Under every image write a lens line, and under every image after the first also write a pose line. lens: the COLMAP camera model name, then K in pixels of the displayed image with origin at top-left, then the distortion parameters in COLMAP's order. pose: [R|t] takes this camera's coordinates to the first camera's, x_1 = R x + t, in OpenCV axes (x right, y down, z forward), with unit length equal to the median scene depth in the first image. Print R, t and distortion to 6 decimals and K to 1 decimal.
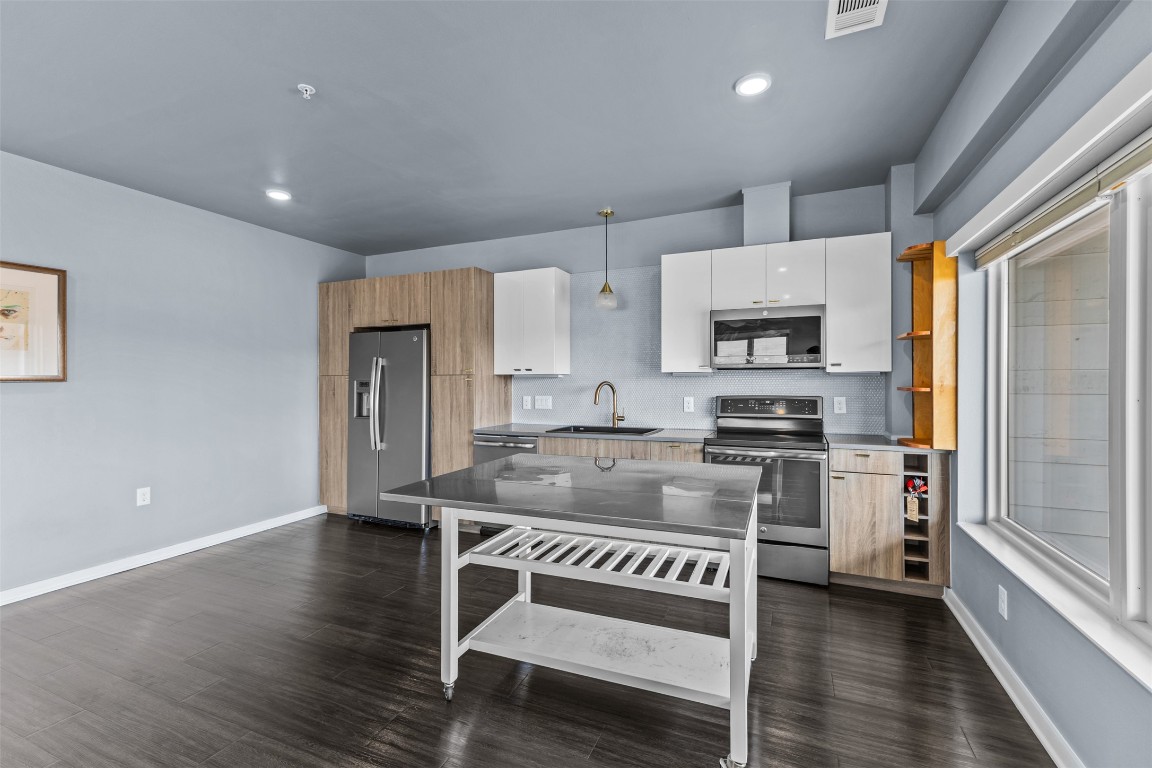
lens RADIAL K [[502.3, 0, 580.3], [0, 502.3, 378.3], [0, 0, 1]] dist [0.024643, 0.000527]
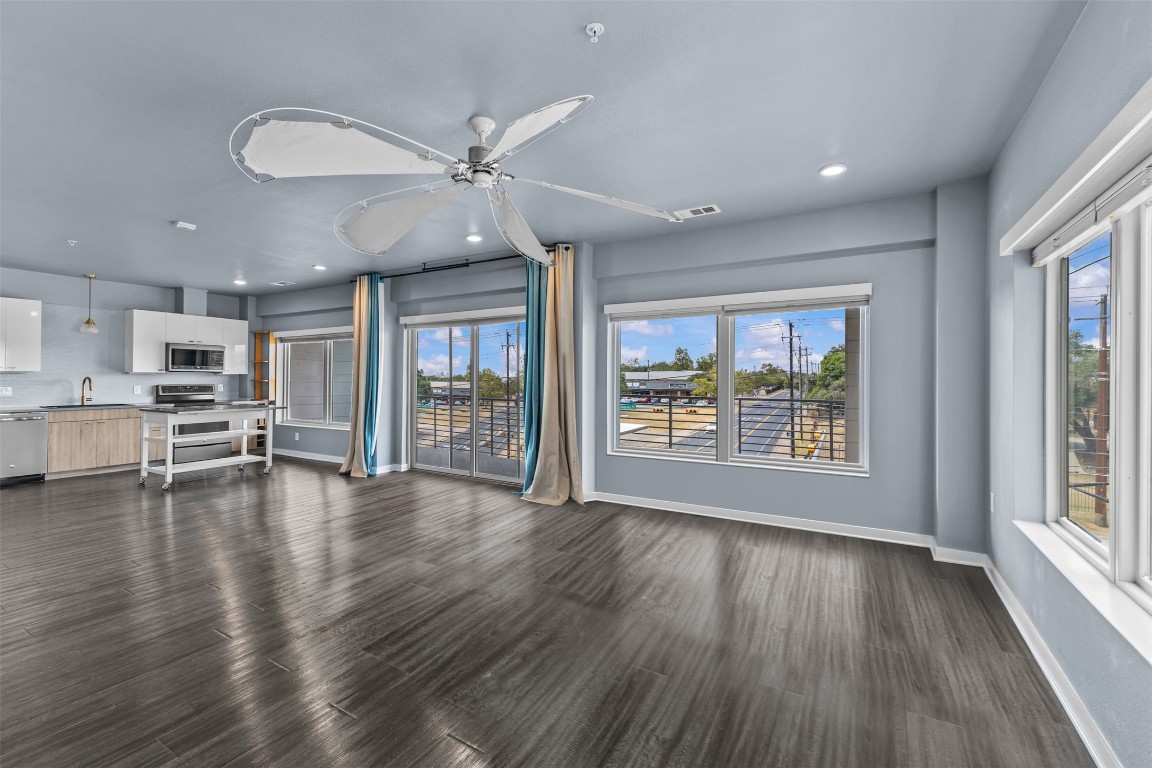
lens RADIAL K [[502.3, 0, 577.8], [0, 502.3, 380.2], [0, 0, 1]] dist [0.024643, 0.000527]
pose [[0.123505, 0.005522, 0.992329, -1.590917], [-0.003772, 0.999980, -0.005095, 0.022511], [-0.992337, -0.003114, 0.123523, -0.912307]]
